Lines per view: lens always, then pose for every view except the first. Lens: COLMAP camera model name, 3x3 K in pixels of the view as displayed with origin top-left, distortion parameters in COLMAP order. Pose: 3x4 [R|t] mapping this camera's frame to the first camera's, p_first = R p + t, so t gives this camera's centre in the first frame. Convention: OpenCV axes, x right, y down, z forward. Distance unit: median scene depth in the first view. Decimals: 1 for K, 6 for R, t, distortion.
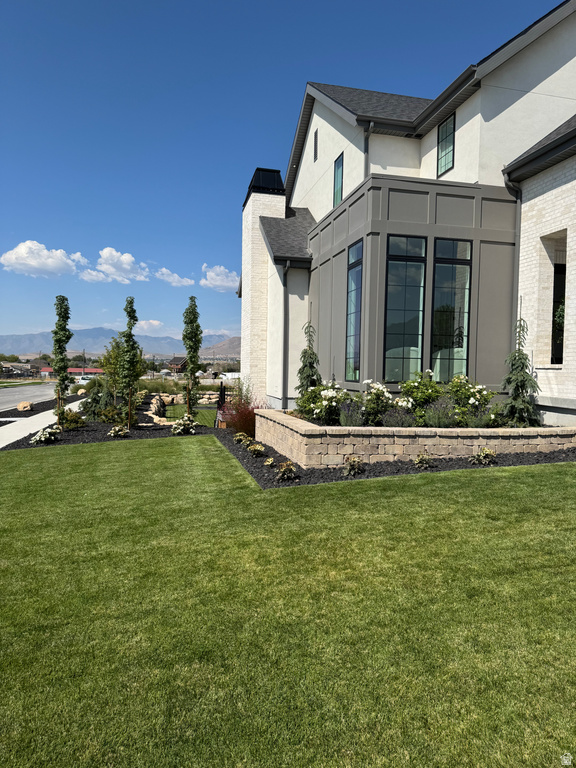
lens RADIAL K [[539.8, 0, 288.0], [0, 539.8, 384.0], [0, 0, 1]] dist [0.146391, -0.252321]
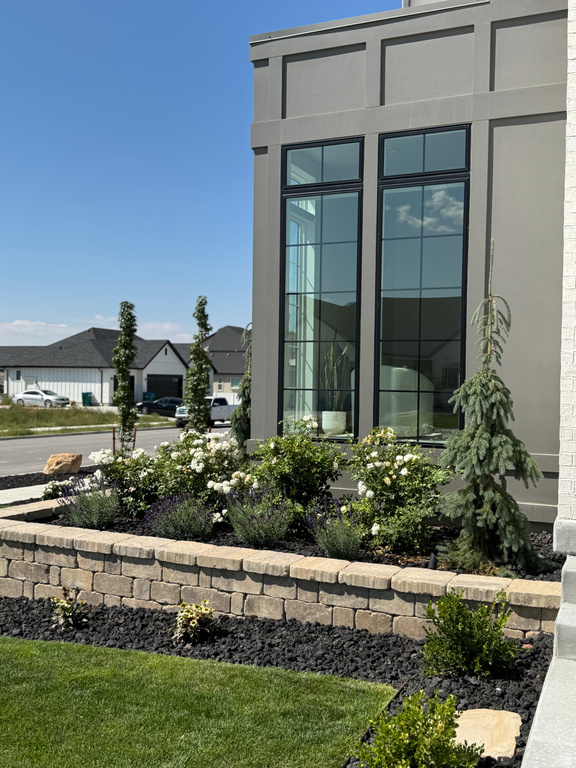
lens RADIAL K [[798.9, 0, 288.0], [0, 798.9, 384.0], [0, 0, 1]] dist [0.064520, -0.025822]
pose [[0.792858, -0.005682, -0.609380, 0.627036], [-0.015132, 0.999465, -0.029008, -0.031539], [0.609218, 0.032220, 0.792348, 0.410904]]
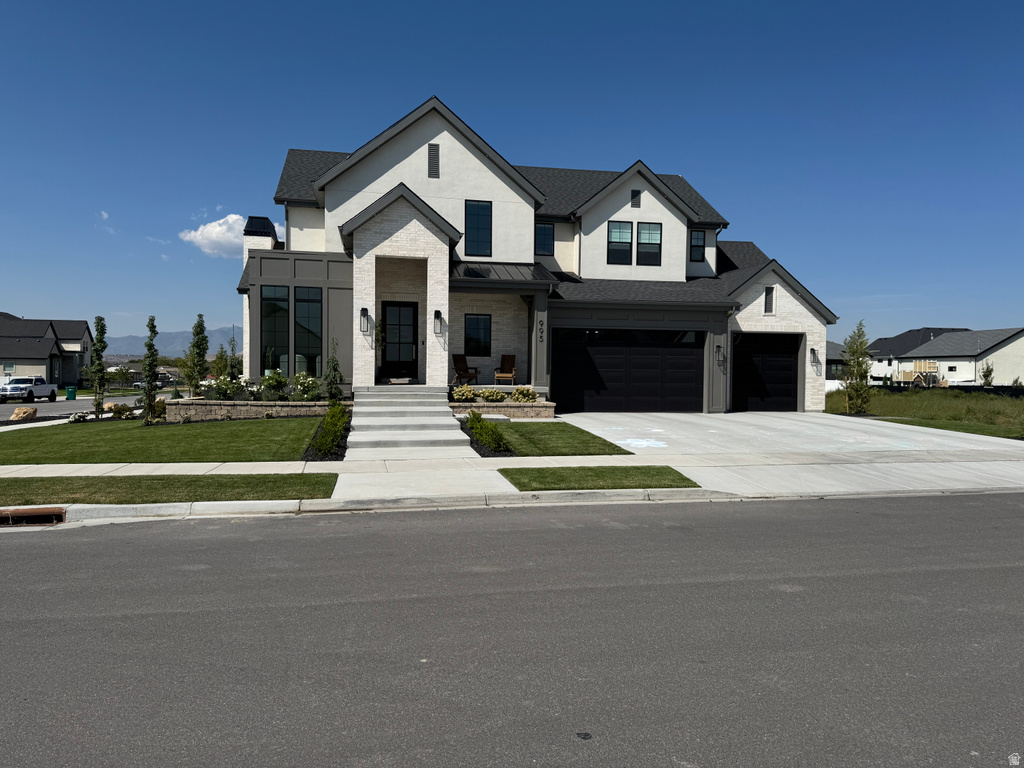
lens RADIAL K [[719.7, 0, 512.0], [0, 719.7, 384.0], [0, 0, 1]] dist [0.146391, -0.252321]
pose [[0.998808, -0.008175, -0.048127, 1.004734], [0.007642, 0.999908, -0.011250, 0.047060], [0.048214, 0.010869, 0.998778, -1.095667]]
